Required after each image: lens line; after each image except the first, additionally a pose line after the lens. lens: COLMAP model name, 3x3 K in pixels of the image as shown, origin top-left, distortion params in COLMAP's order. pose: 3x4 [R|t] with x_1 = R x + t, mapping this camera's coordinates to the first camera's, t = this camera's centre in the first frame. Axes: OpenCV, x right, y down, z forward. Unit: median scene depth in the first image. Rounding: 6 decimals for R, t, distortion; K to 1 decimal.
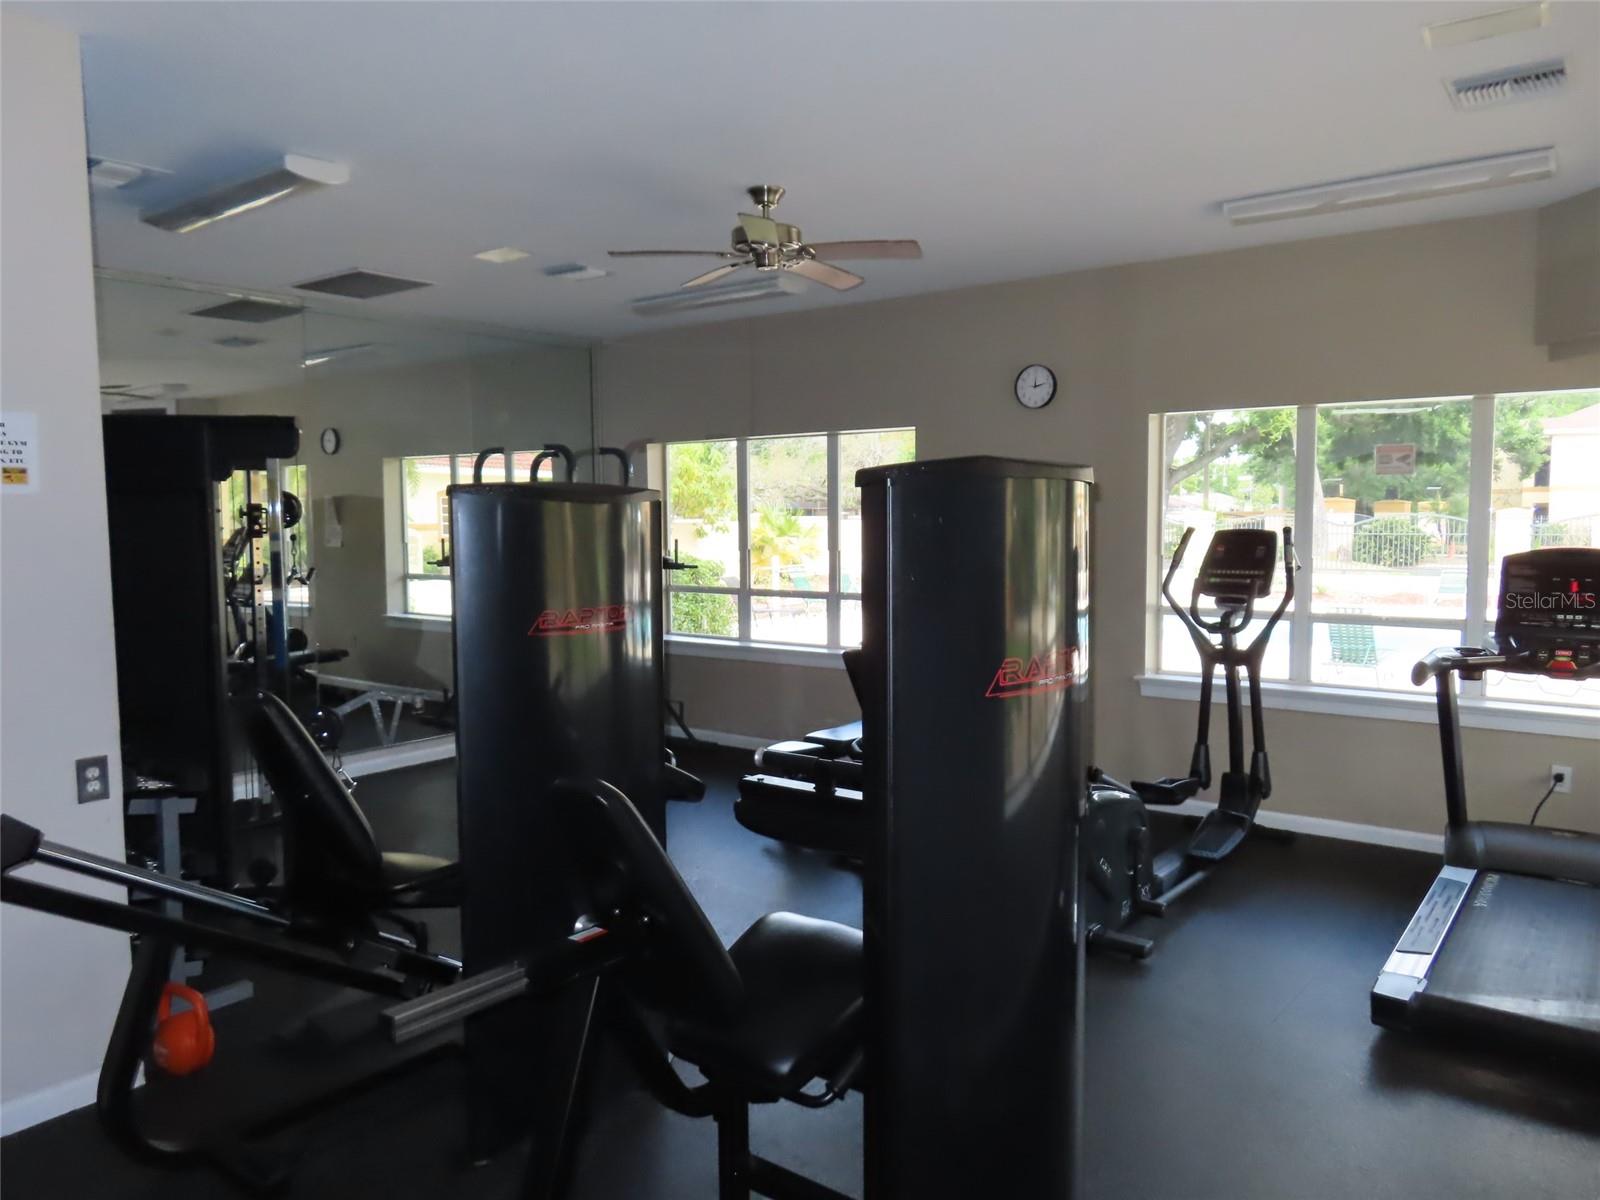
lens RADIAL K [[1132.5, 0, 800.0], [0, 1132.5, 600.0], [0, 0, 1]] dist [-0.015275, 0.003727]
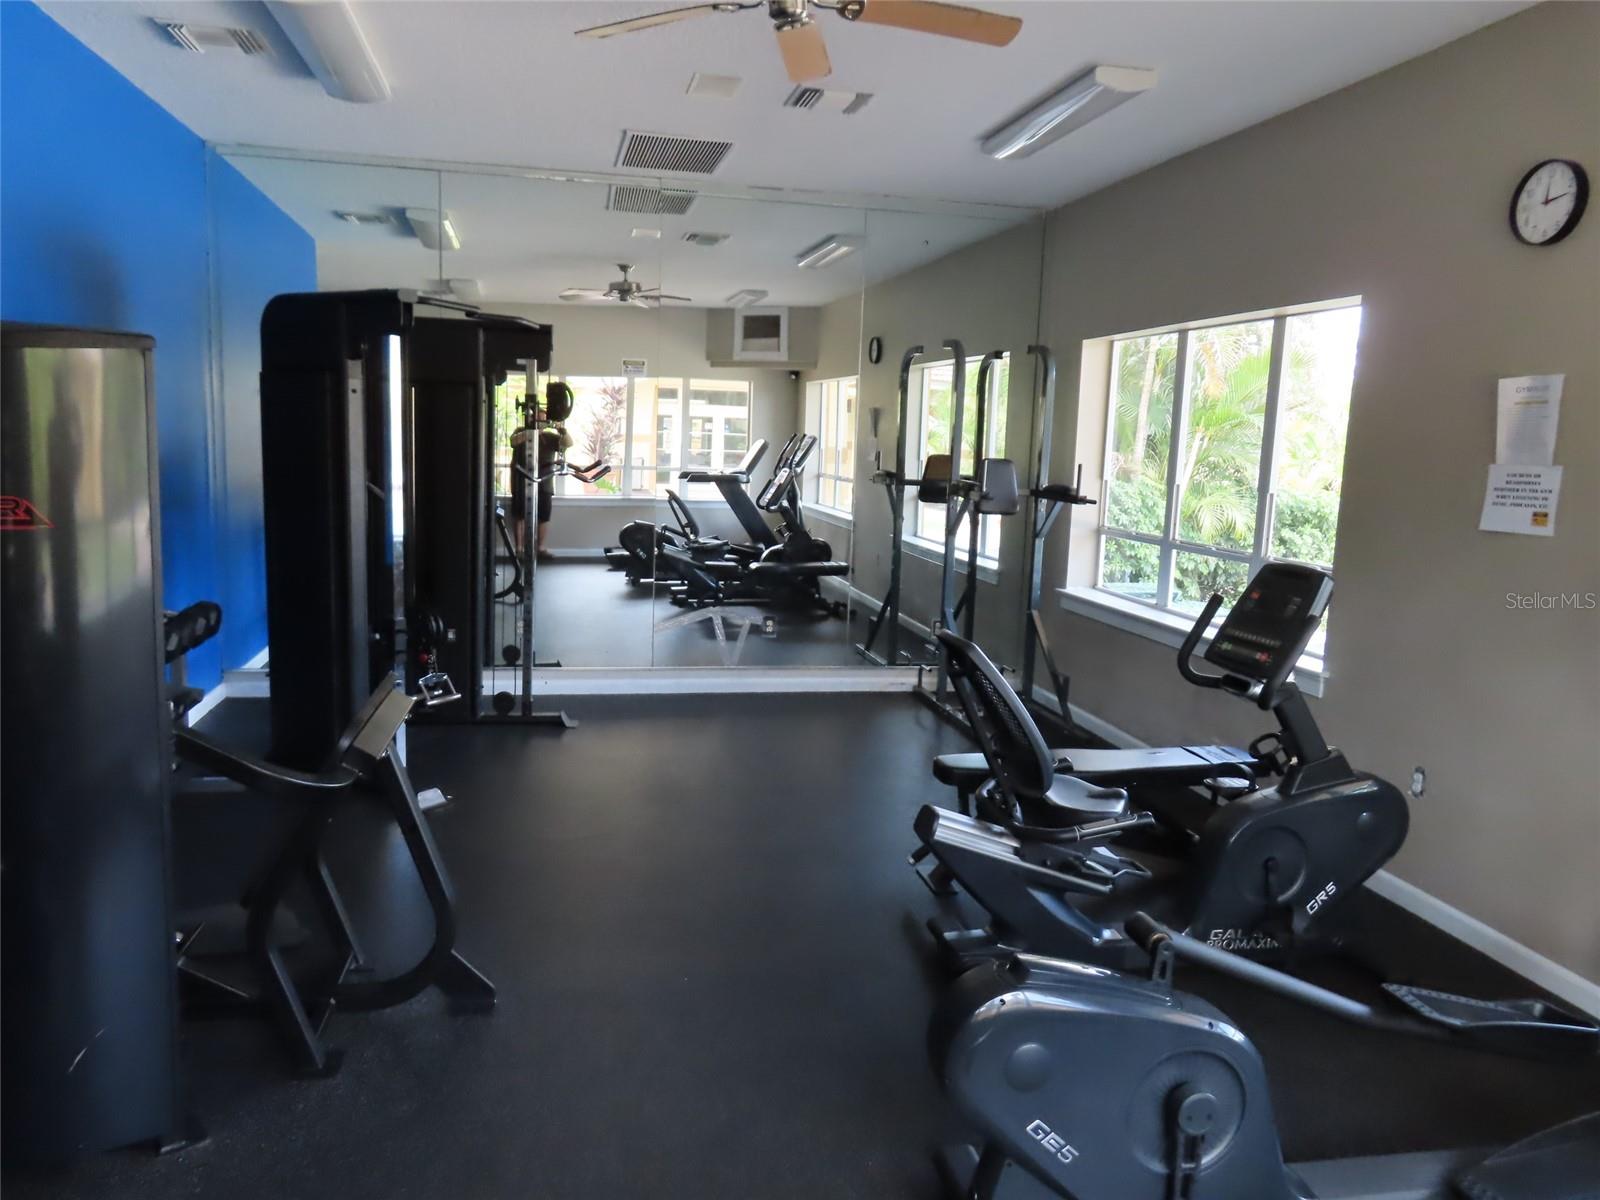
lens RADIAL K [[1132.5, 0, 800.0], [0, 1132.5, 600.0], [0, 0, 1]] dist [-0.015275, 0.003727]
pose [[0.759681, 0.130170, -0.637135, 0.267808], [-0.093660, 0.991447, 0.090883, -0.015877], [0.643516, -0.009368, 0.765375, 0.322966]]
